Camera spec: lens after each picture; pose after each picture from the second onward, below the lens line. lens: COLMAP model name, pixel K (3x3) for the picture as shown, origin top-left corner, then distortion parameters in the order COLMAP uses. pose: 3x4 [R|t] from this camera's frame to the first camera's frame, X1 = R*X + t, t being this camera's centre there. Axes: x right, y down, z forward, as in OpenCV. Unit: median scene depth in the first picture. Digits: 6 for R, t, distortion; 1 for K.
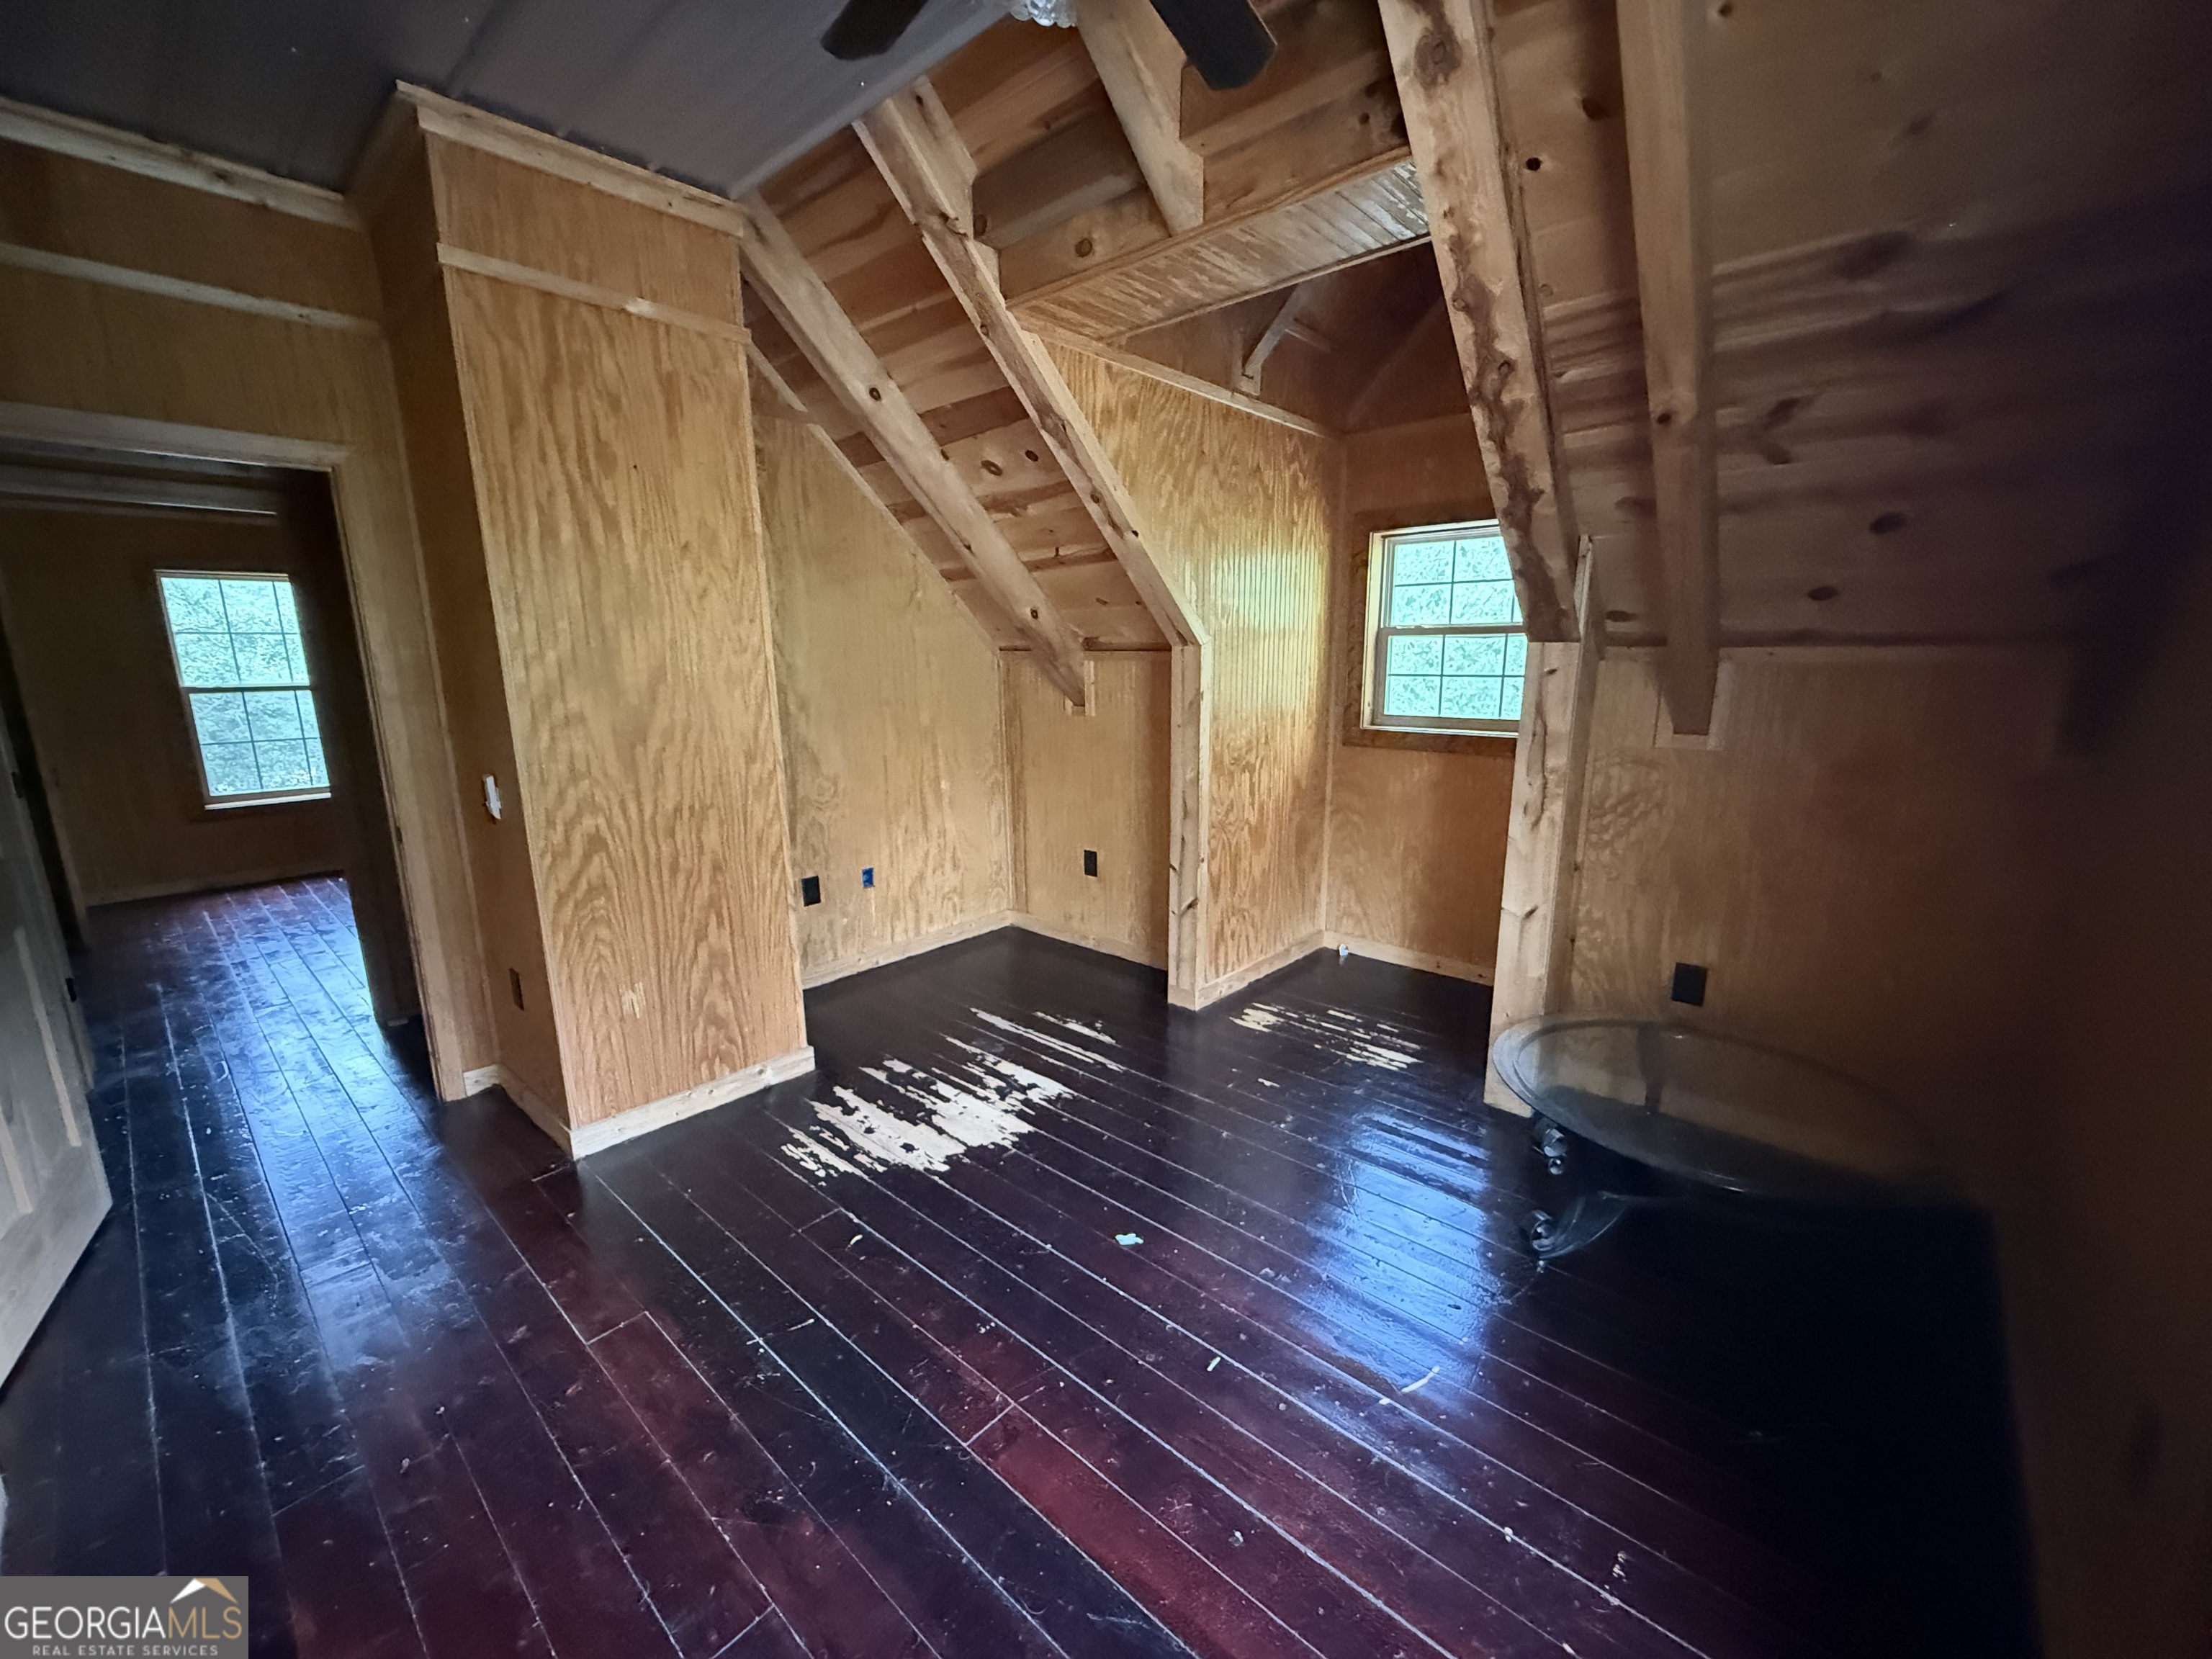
lens RADIAL K [[875.8, 0, 1103.4], [0, 875.8, 831.5], [0, 0, 1]] dist [0.001304, -0.000444]
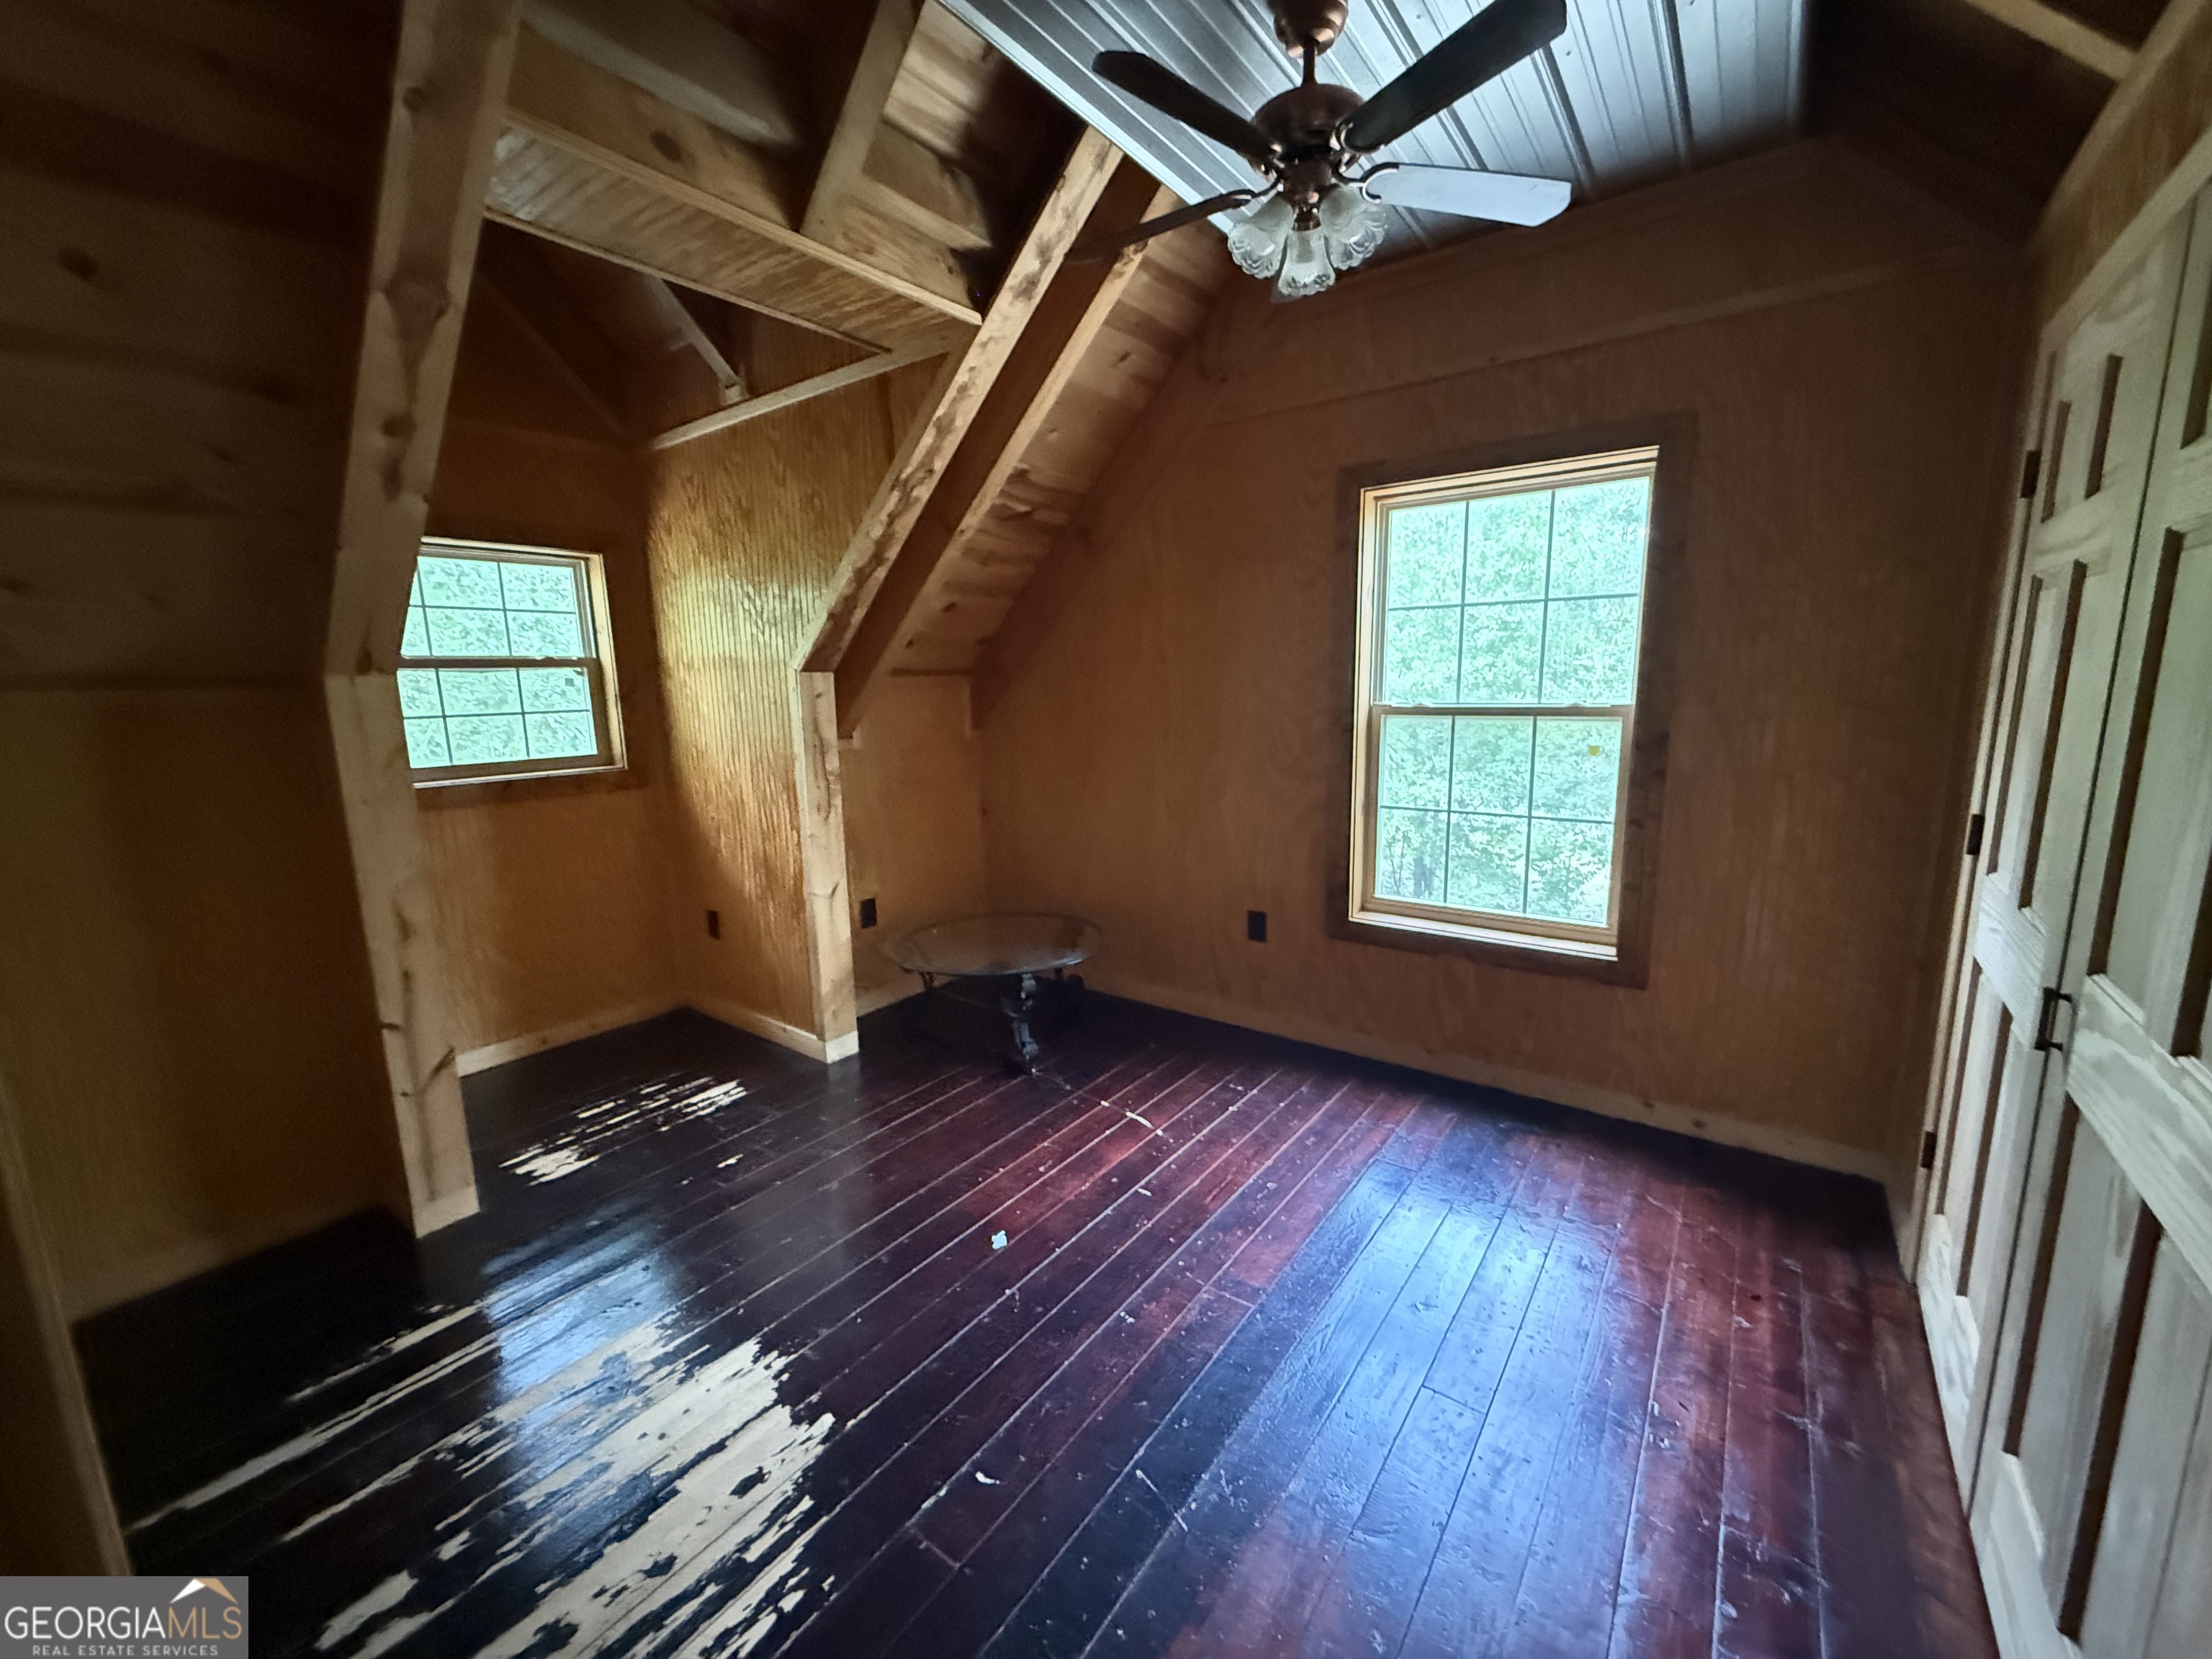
lens RADIAL K [[875.8, 0, 1104.5], [0, 875.8, 831.6], [0, 0, 1]] dist [0.001304, -0.000444]
pose [[-0.084800, -0.162127, 0.983119, -0.716018], [0.221178, 0.958995, 0.177227, -0.115505], [-0.971540, 0.232473, -0.045464, 0.641298]]
